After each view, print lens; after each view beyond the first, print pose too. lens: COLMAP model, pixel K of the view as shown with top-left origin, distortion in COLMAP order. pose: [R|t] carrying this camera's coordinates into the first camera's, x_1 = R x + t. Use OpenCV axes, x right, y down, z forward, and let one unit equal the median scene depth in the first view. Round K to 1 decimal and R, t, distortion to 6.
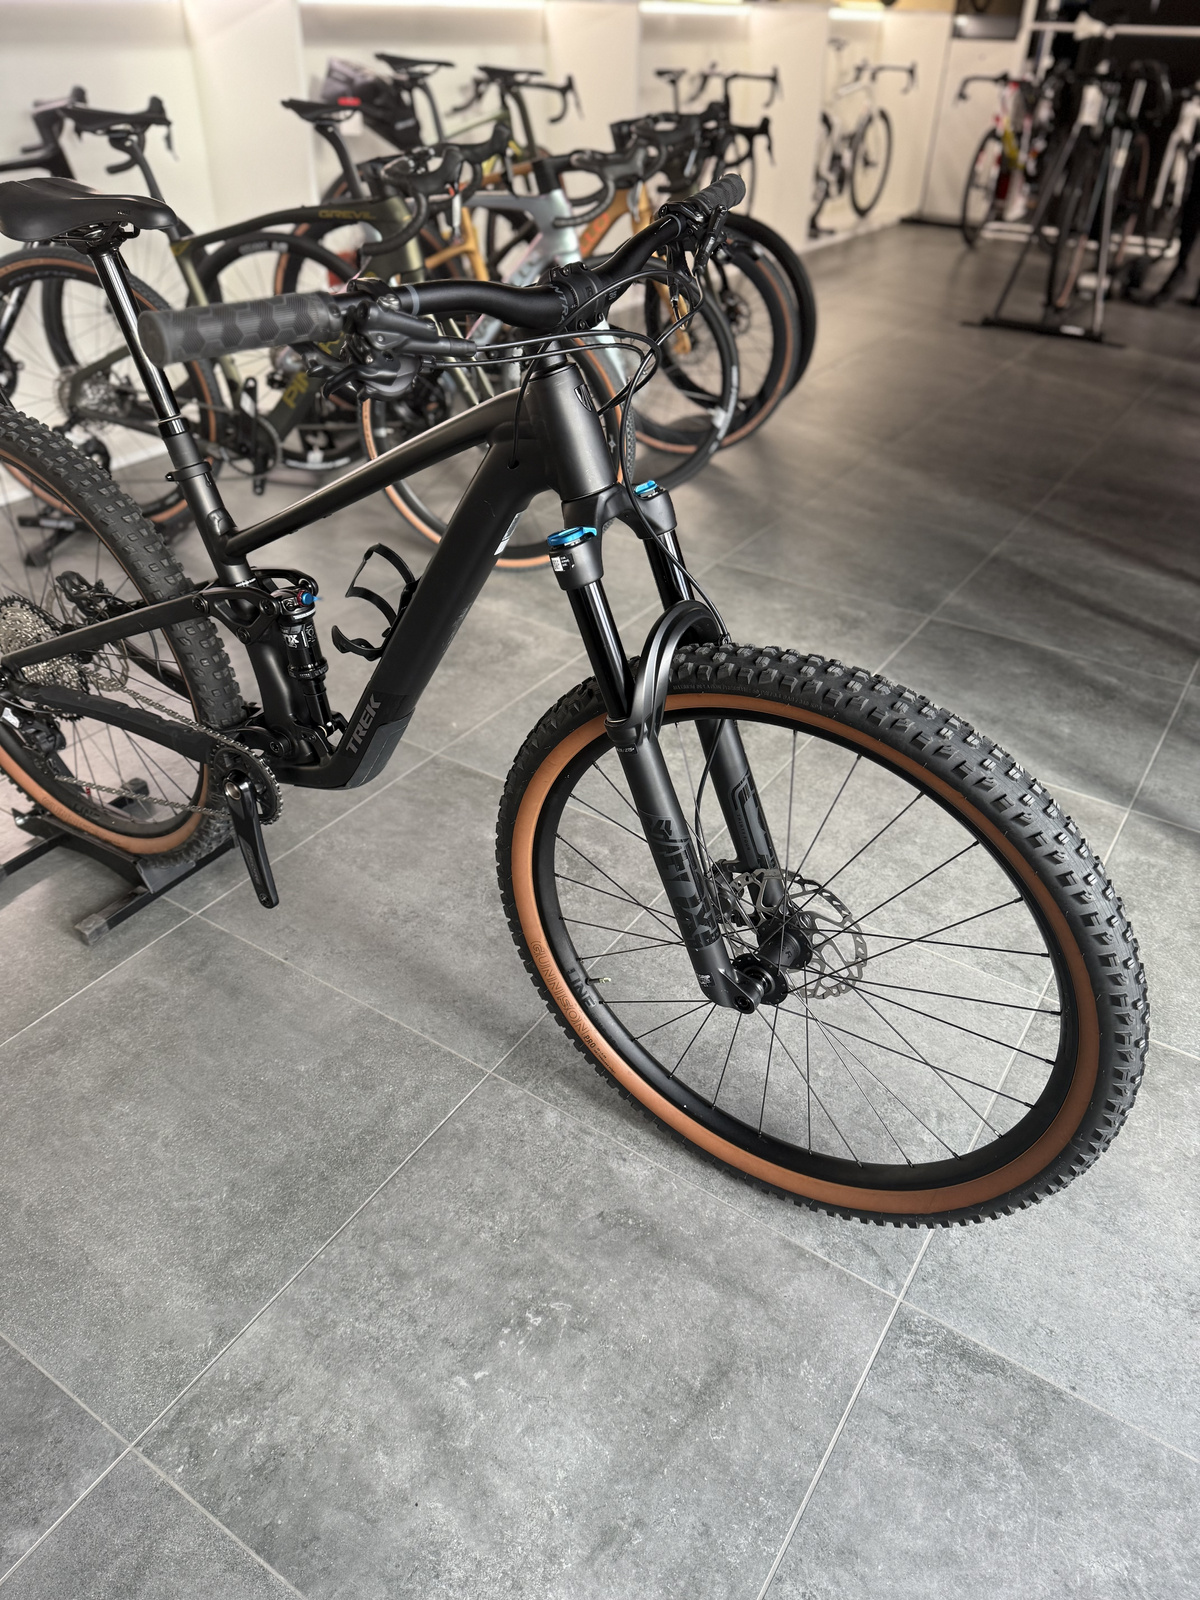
lens RADIAL K [[1142.4, 0, 598.9], [0, 1142.4, 809.6], [0, 0, 1]] dist [0.011330, -0.019366]
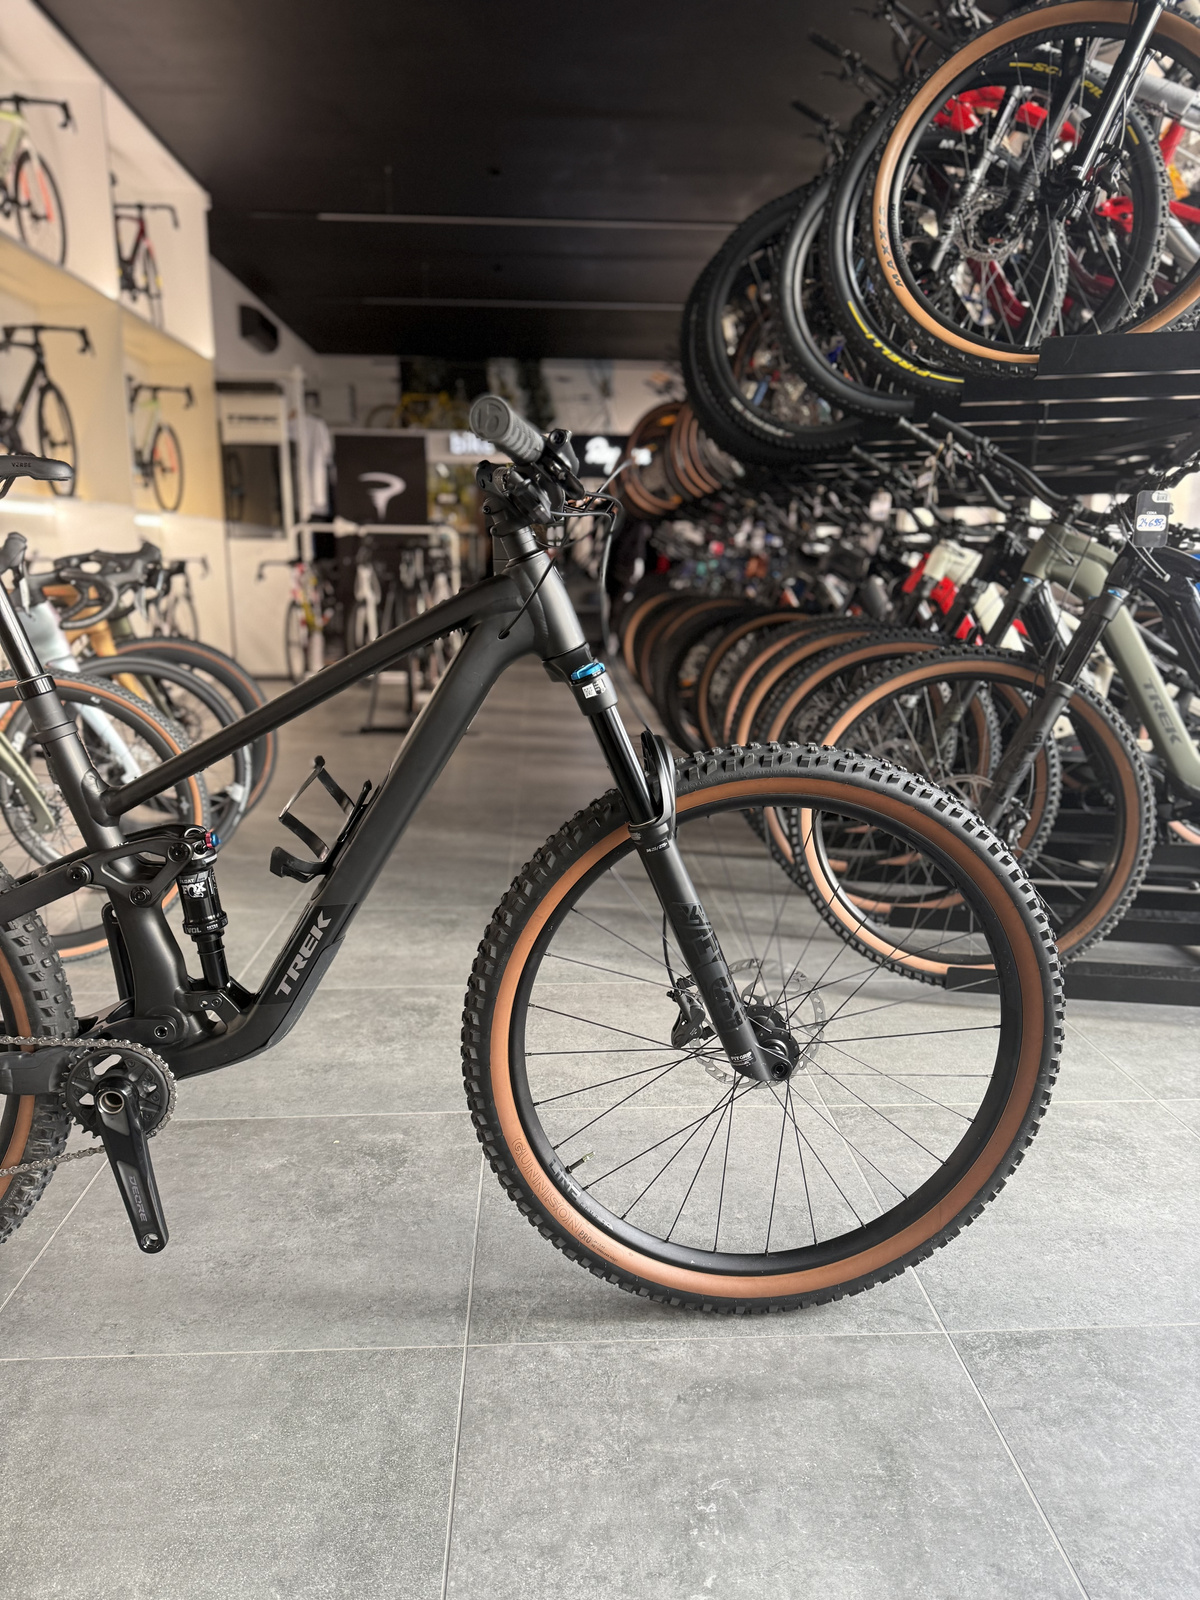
lens RADIAL K [[1142.4, 0, 608.1], [0, 1142.4, 804.3], [0, 0, 1]] dist [0.011330, -0.019366]
pose [[0.803767, -0.144057, 0.577241, -0.522914], [0.355587, 0.894197, -0.271973, 0.157646], [-0.476987, 0.423862, 0.769951, 0.106894]]
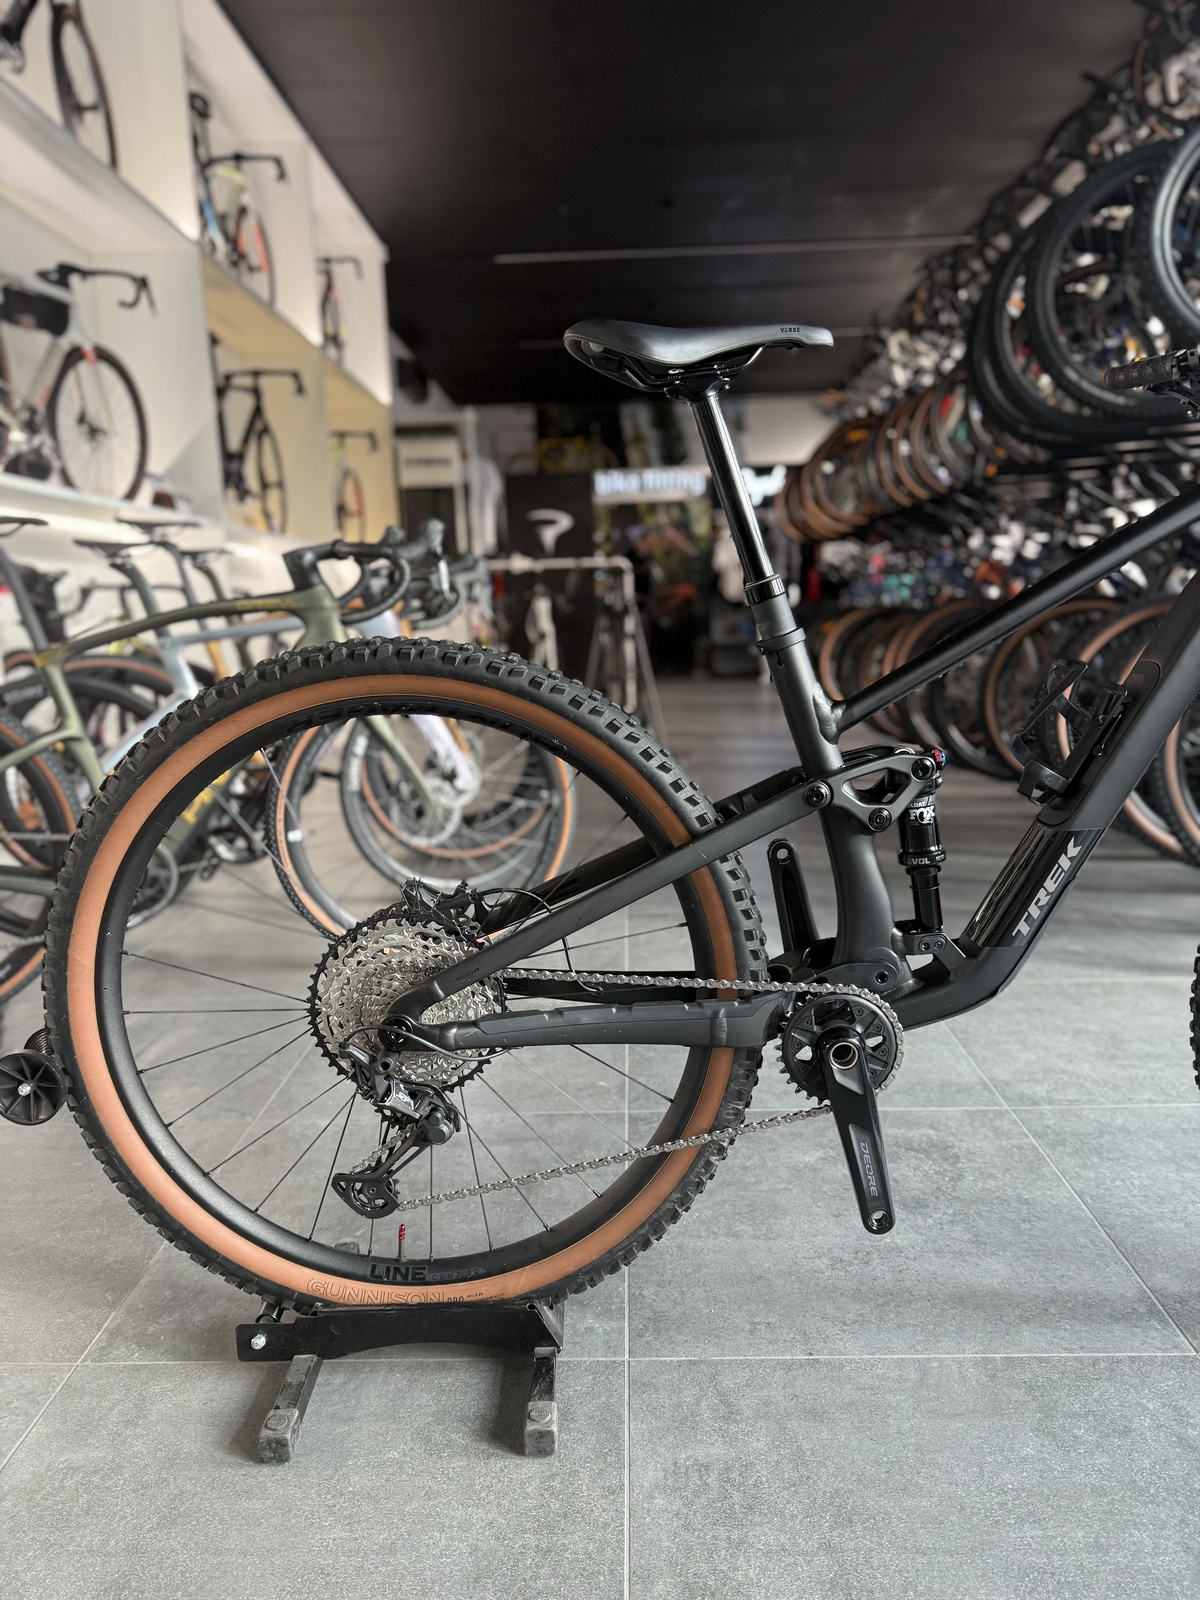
lens RADIAL K [[1142.4, 0, 588.4], [0, 1142.4, 808.1], [0, 0, 1]] dist [0.011330, -0.019366]
pose [[0.852898, -0.138644, 0.503332, -0.878795], [0.343497, 0.875051, -0.341022, 0.041003], [-0.393160, 0.463750, 0.793953, 0.452352]]
